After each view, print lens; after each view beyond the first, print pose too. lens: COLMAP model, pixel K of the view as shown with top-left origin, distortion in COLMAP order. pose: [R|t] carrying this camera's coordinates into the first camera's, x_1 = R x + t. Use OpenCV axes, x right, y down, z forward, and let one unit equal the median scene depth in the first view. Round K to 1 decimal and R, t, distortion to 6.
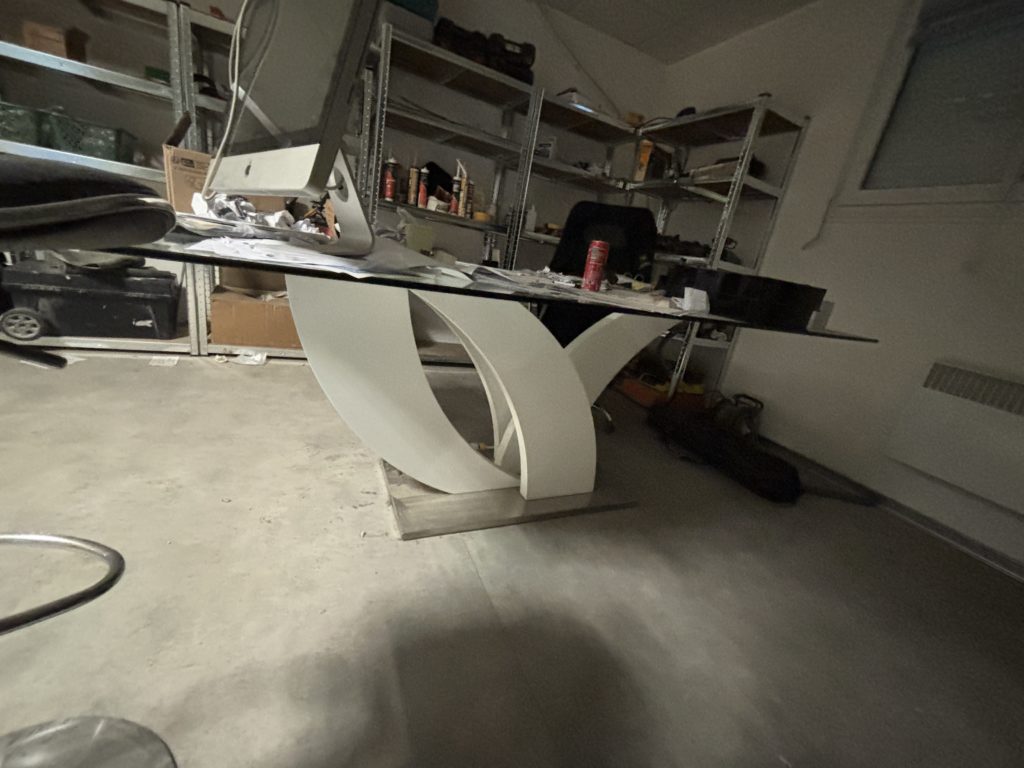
lens RADIAL K [[410.7, 0, 512.8], [0, 410.7, 380.9], [0, 0, 1]] dist [-0.000386, -0.000098]
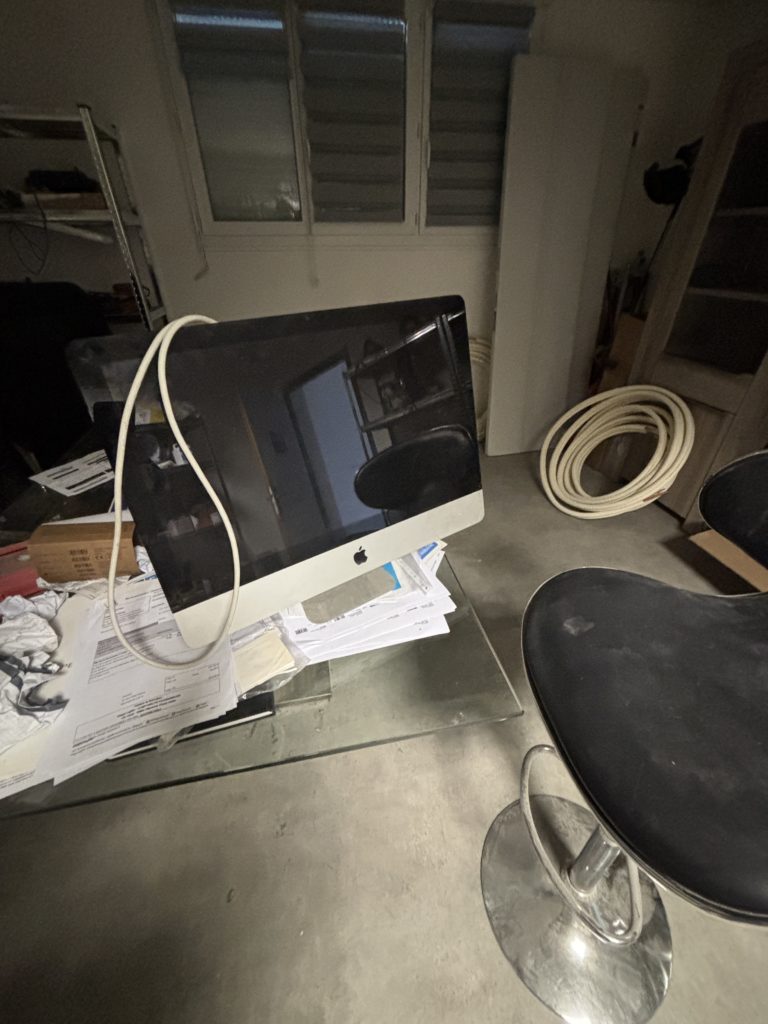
lens RADIAL K [[410.7, 0, 384.0], [0, 410.7, 512.0], [0, 0, 1]] dist [-0.000386, -0.000098]
pose [[0.226497, -0.661997, 0.714465, -0.342668], [0.327041, 0.742631, 0.584417, -0.311387], [-0.917466, 0.101290, 0.384703, 0.164452]]
